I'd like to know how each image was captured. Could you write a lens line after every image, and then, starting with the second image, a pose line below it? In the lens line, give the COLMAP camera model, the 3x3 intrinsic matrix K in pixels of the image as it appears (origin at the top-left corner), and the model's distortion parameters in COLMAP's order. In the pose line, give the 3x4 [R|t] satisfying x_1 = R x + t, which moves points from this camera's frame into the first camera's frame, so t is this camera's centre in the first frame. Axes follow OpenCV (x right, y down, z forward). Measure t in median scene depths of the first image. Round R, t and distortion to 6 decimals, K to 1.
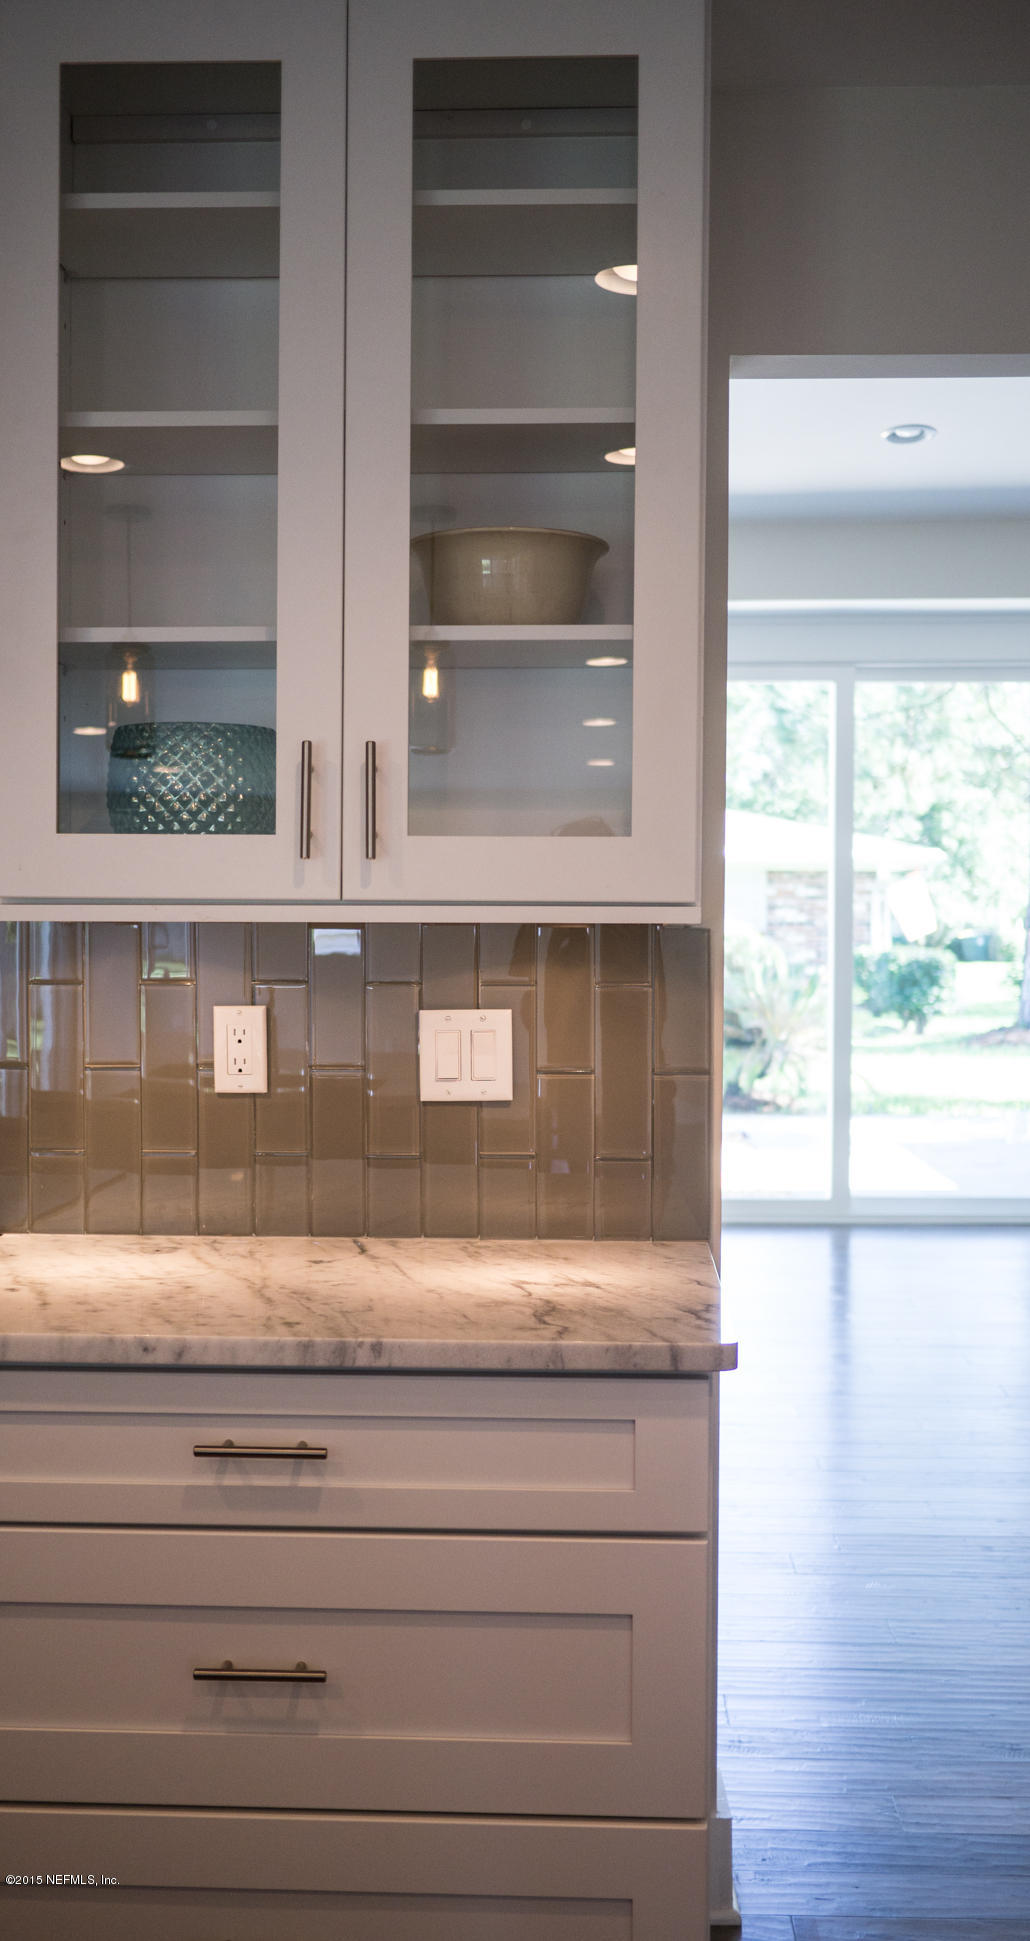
lens RADIAL K [[2056.2, 0, 496.6], [0, 2056.2, 990.6], [0, 0, 1]] dist [-0.013479, 0.000000]
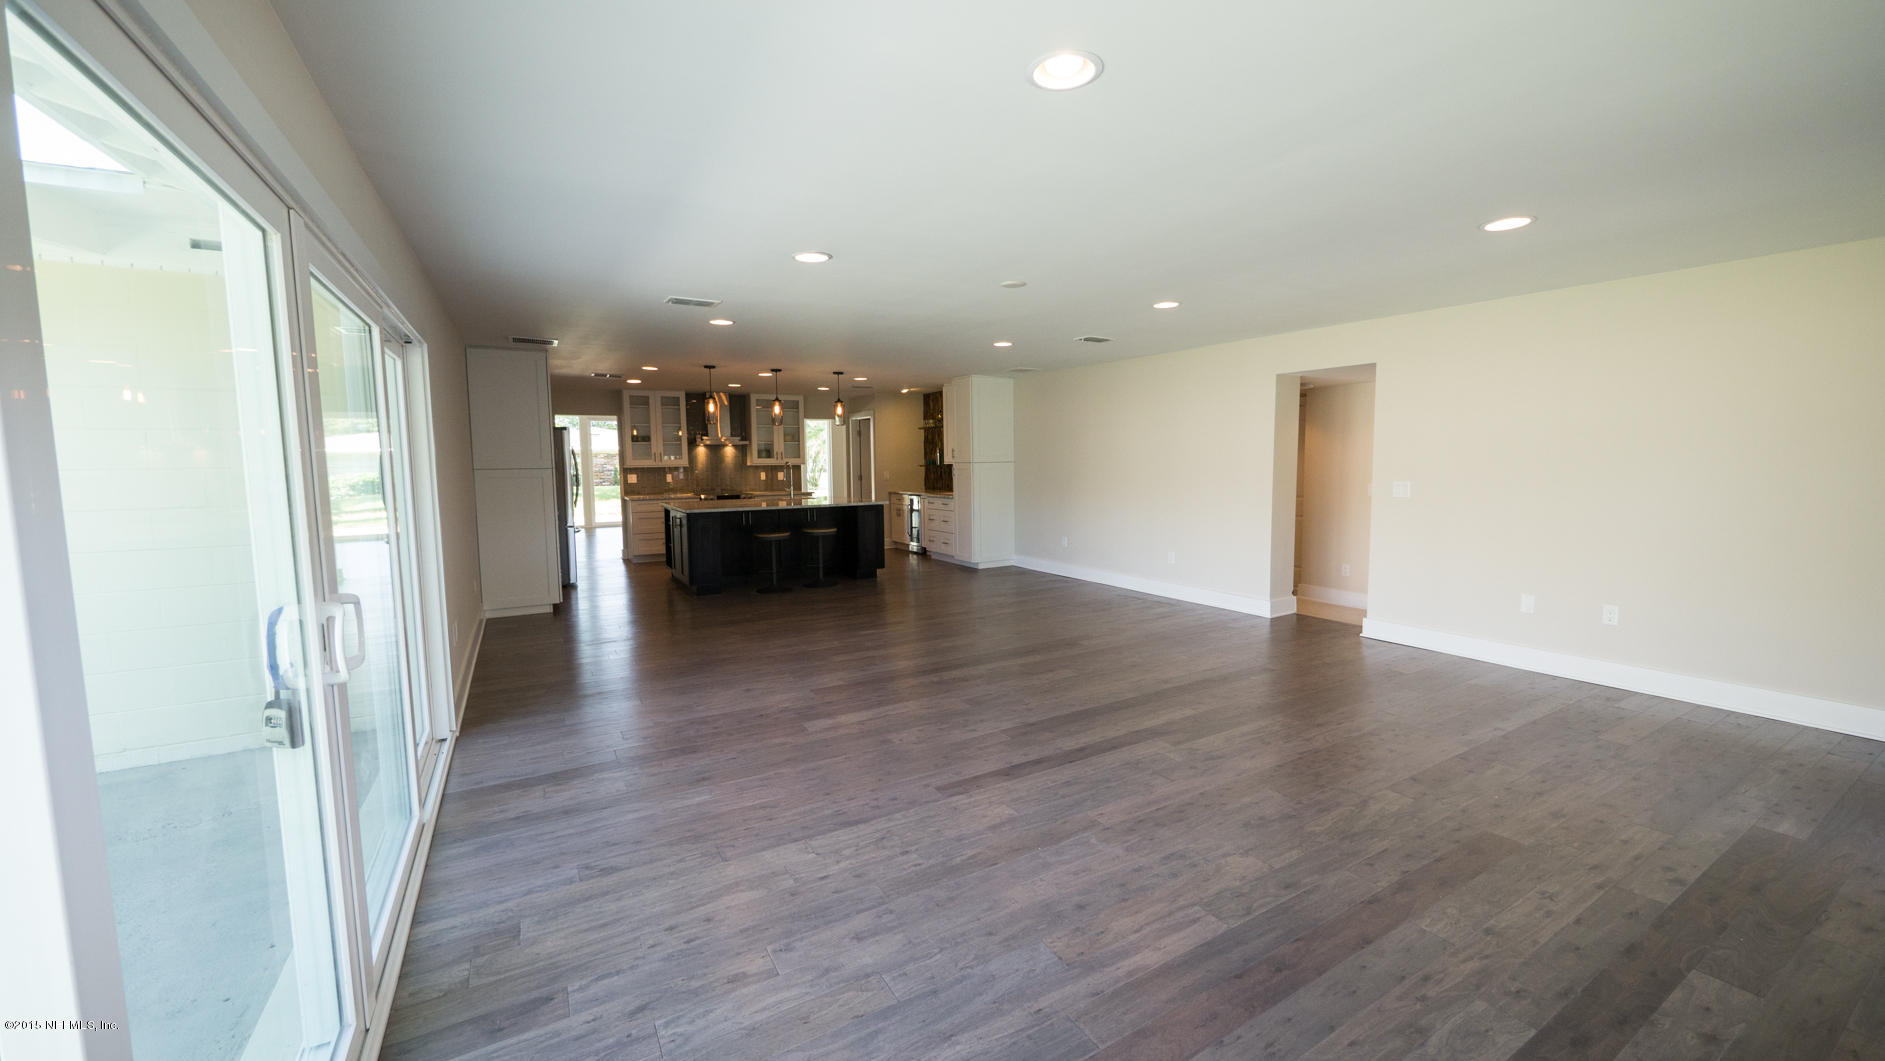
lens RADIAL K [[718.6, 0, 943.8], [0, 718.6, 526.6], [0, 0, 1]] dist [-0.008114, 0.000606]
pose [[0.843821, -0.062851, 0.532931, -1.630581], [0.036136, 0.997518, 0.060425, 0.118721], [-0.535407, -0.031730, 0.843998, -3.395109]]
